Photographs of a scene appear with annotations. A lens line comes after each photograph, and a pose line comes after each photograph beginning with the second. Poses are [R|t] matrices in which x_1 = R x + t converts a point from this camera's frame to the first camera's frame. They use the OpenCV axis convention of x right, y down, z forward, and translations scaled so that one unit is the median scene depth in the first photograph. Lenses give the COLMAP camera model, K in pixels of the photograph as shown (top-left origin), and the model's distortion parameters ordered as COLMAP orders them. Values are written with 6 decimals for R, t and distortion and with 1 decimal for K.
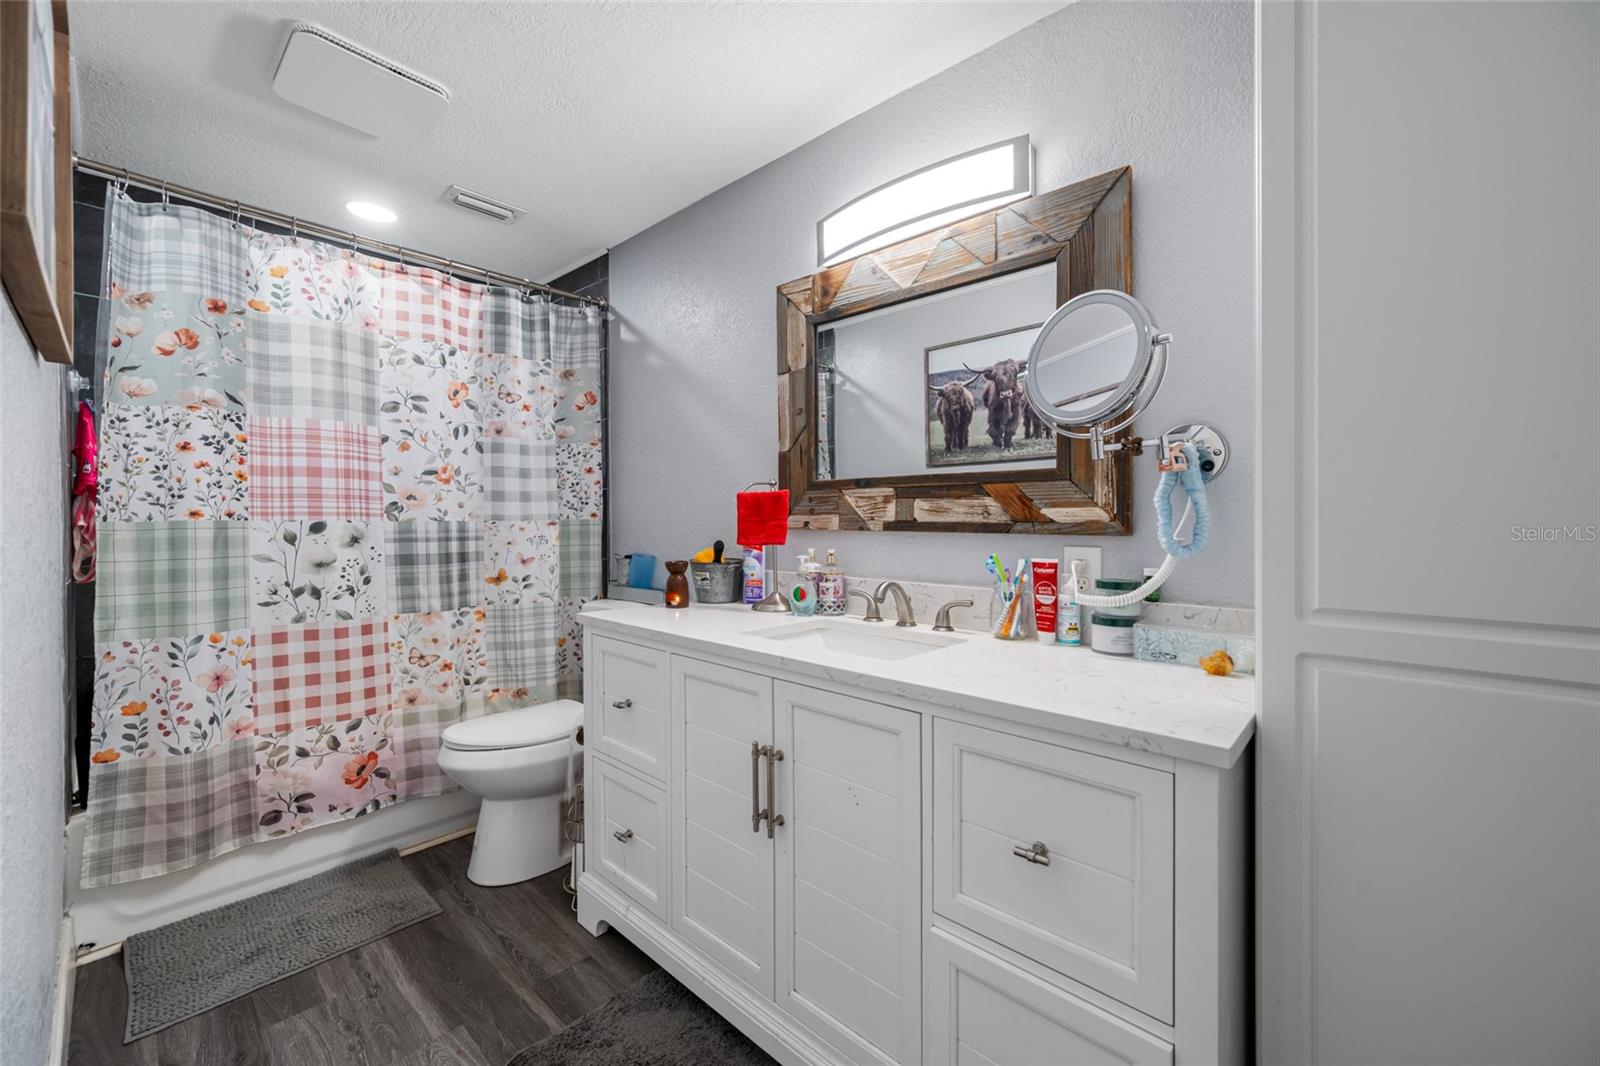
lens RADIAL K [[627.4, 0, 801.4], [0, 627.4, 517.0], [0, 0, 1]] dist [-0.001105, -0.000092]
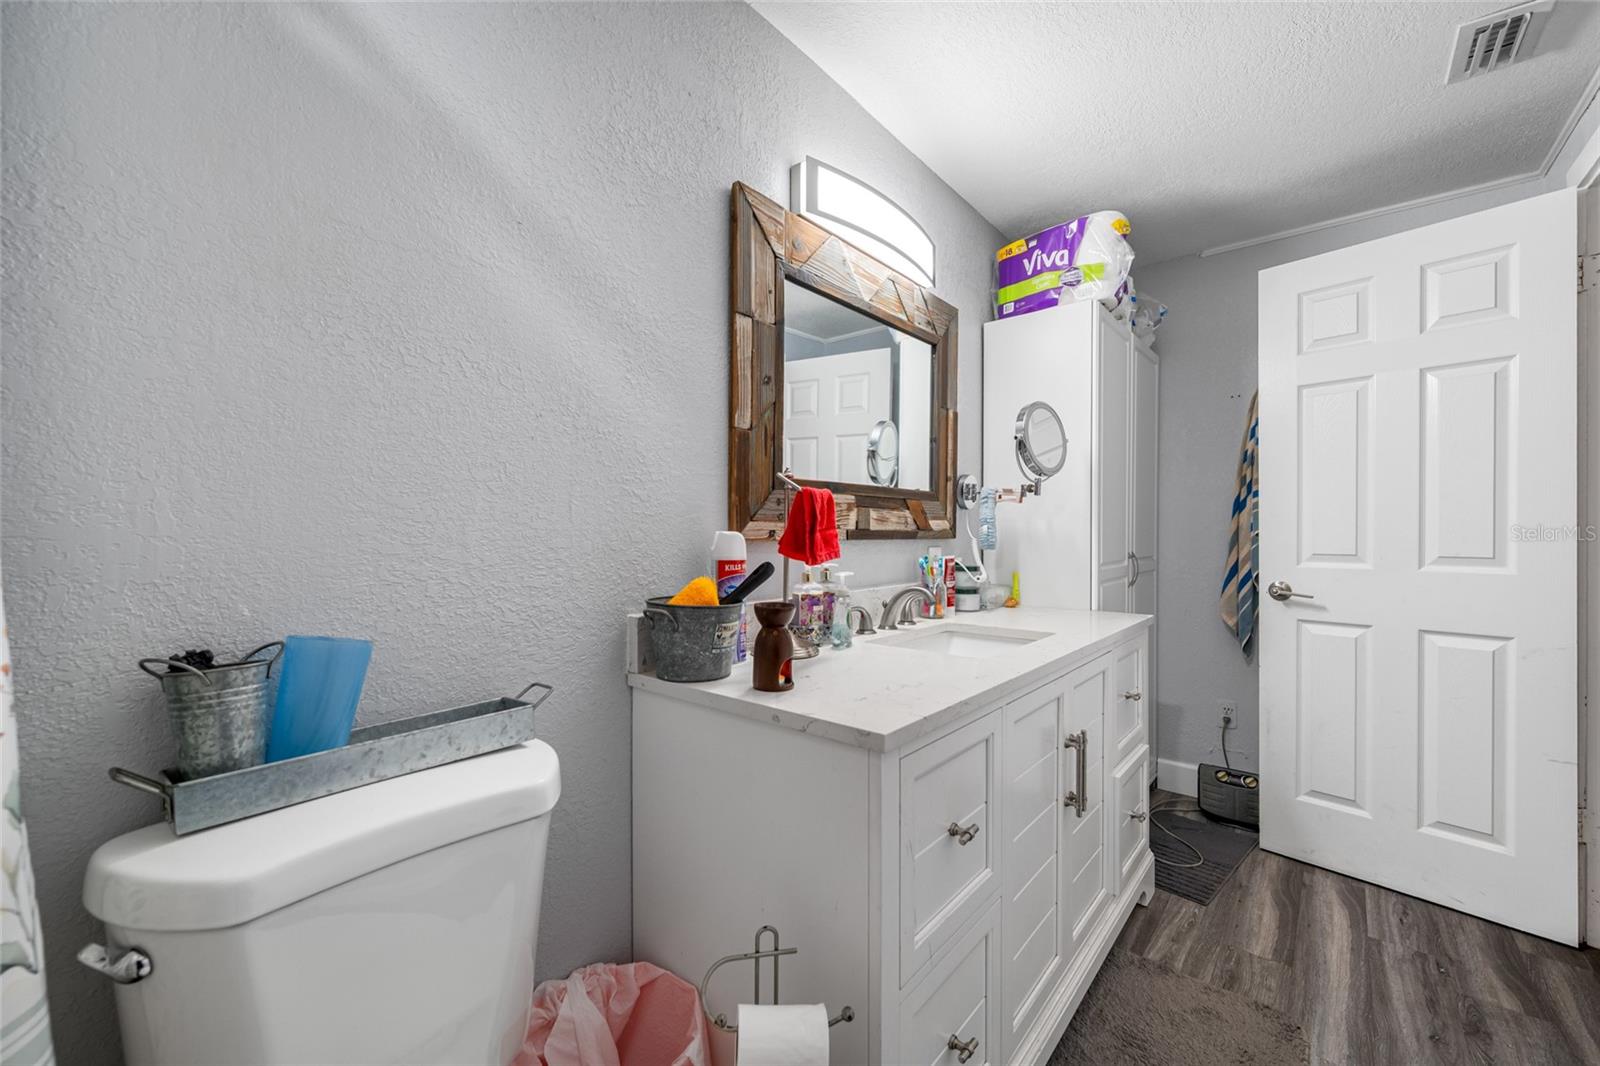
lens RADIAL K [[636.1, 0, 802.8], [0, 636.1, 532.2], [0, 0, 1]] dist [-0.001640, 0.000012]
pose [[-0.032649, 0.000573, 0.999467, -0.893303], [-0.000527, 1.000000, -0.000591, 0.011943], [-0.999467, -0.000546, -0.032648, 1.175946]]
